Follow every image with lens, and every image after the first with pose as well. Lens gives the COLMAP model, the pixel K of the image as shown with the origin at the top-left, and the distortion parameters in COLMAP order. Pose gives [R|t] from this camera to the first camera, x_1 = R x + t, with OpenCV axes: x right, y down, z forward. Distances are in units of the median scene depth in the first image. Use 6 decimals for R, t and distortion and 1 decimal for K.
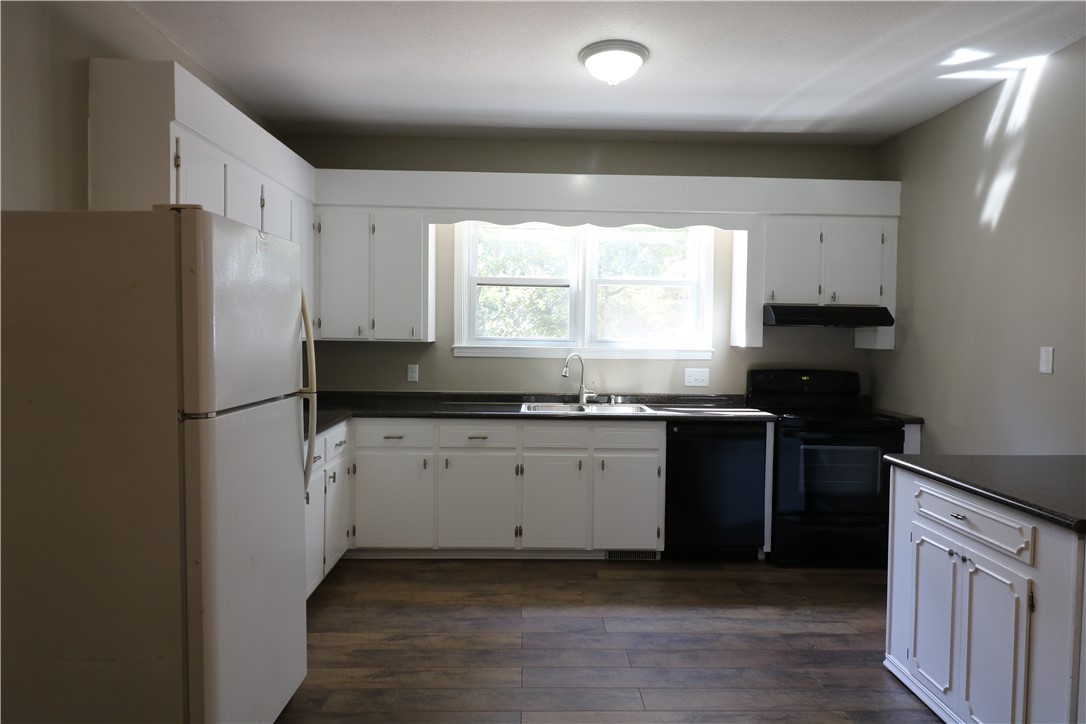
lens RADIAL K [[680.9, 0, 543.0], [0, 680.9, 362.0], [0, 0, 1]] dist [-0.005302, -0.000840]
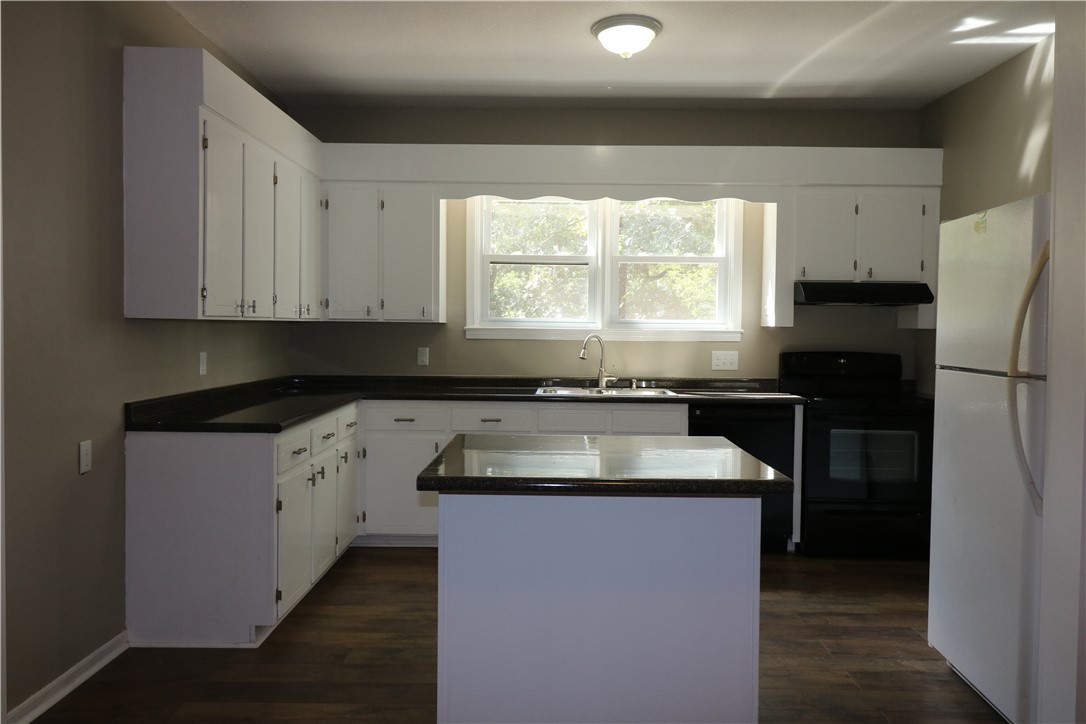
lens RADIAL K [[821.5, 0, 543.0], [0, 821.5, 362.0], [0, 0, 1]] dist [0.009628, 0.002017]
pose [[0.999418, -0.002323, -0.034047, 0.016311], [0.002333, 0.999997, 0.000255, 0.026460], [0.034046, -0.000335, 0.999420, -0.151500]]
